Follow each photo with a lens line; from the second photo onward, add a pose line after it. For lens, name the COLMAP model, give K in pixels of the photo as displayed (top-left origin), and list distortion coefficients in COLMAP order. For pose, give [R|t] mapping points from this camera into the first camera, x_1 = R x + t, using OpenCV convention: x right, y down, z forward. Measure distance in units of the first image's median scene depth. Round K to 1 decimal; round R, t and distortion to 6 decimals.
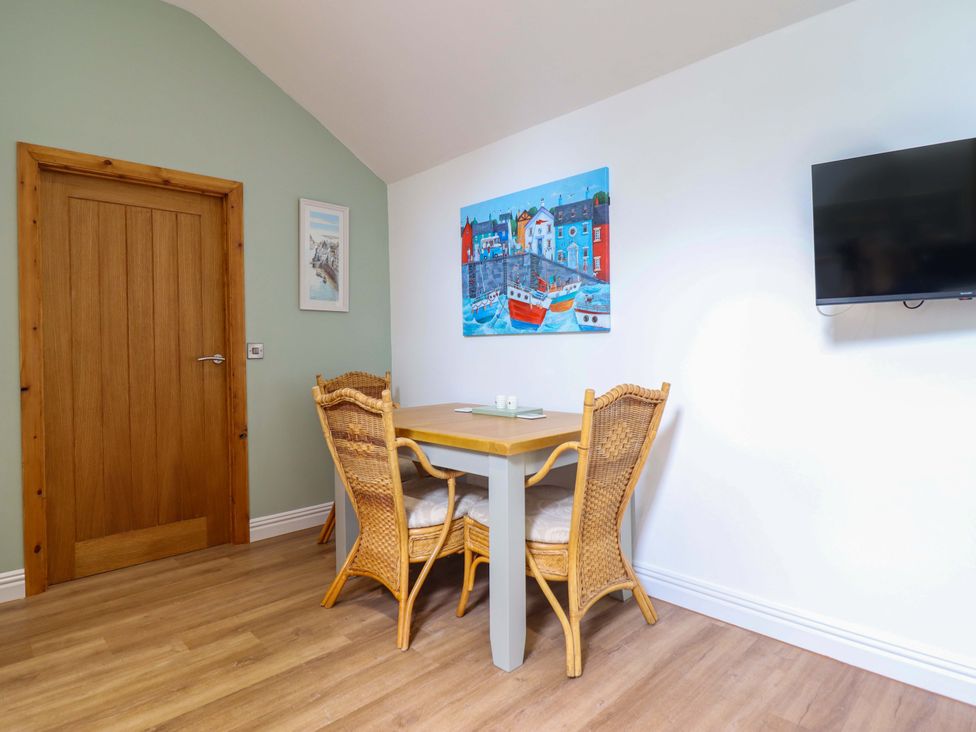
lens RADIAL K [[549.0, 0, 487.2], [0, 549.0, 349.8], [0, 0, 1]] dist [0.003035, -0.012387]
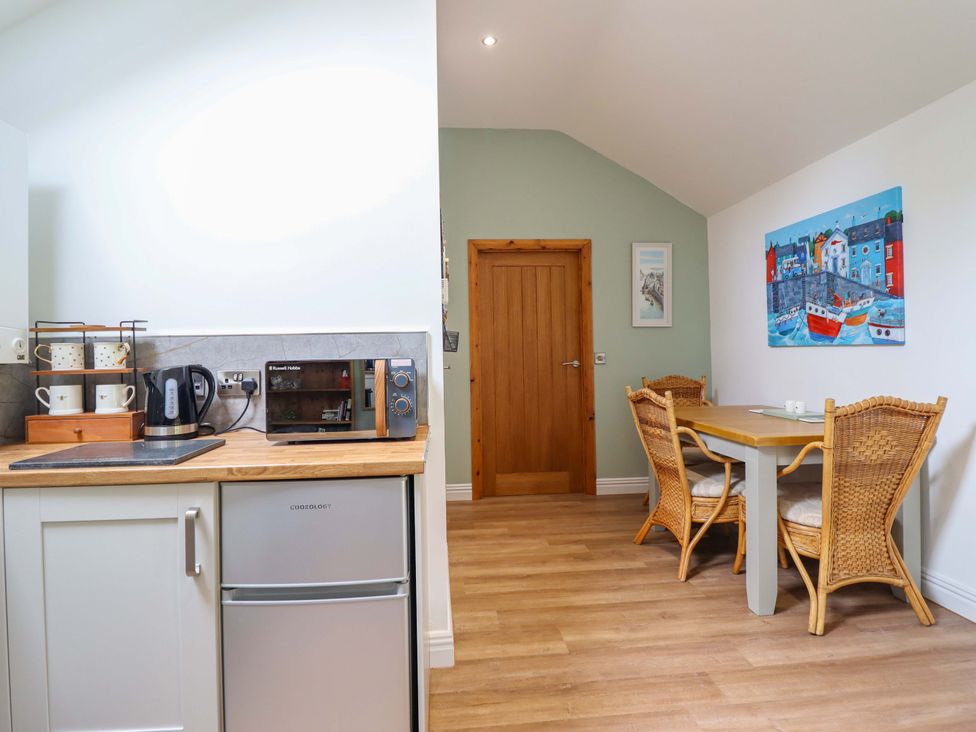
lens RADIAL K [[510.9, 0, 487.6], [0, 510.9, 350.9], [0, 0, 1]] dist [-0.003023, -0.013429]
pose [[0.776996, -0.000360, -0.629505, 0.196737], [0.002816, 0.999992, 0.002903, -0.024355], [0.629499, -0.004029, 0.776991, -0.213026]]
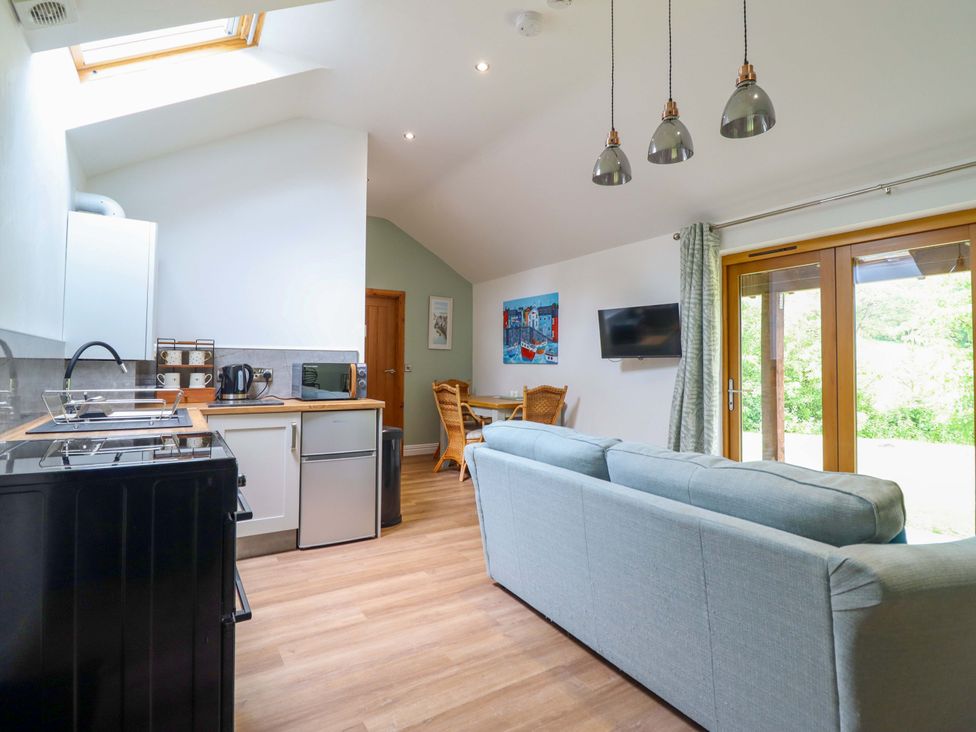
lens RADIAL K [[503.8, 0, 489.5], [0, 503.8, 351.0], [0, 0, 1]] dist [-0.000098, -0.013980]
pose [[0.978393, 0.018891, -0.205889, 0.345532], [-0.025522, 0.999236, -0.029598, -0.016854], [0.205173, 0.034213, 0.978128, -1.014695]]
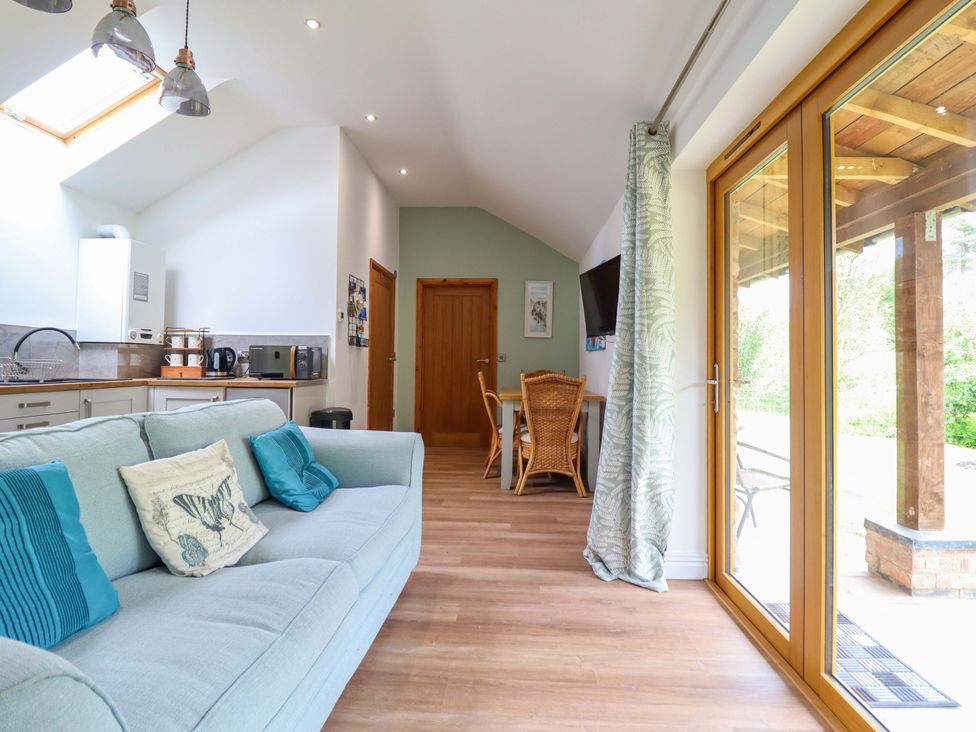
lens RADIAL K [[503.8, 0, 489.5], [0, 503.8, 351.0], [0, 0, 1]] dist [-0.000098, -0.013980]
pose [[0.678394, 0.007756, -0.734657, 1.093441], [-0.025680, 0.999584, -0.013160, 0.003603], [0.734249, 0.027793, 0.678311, -0.380394]]
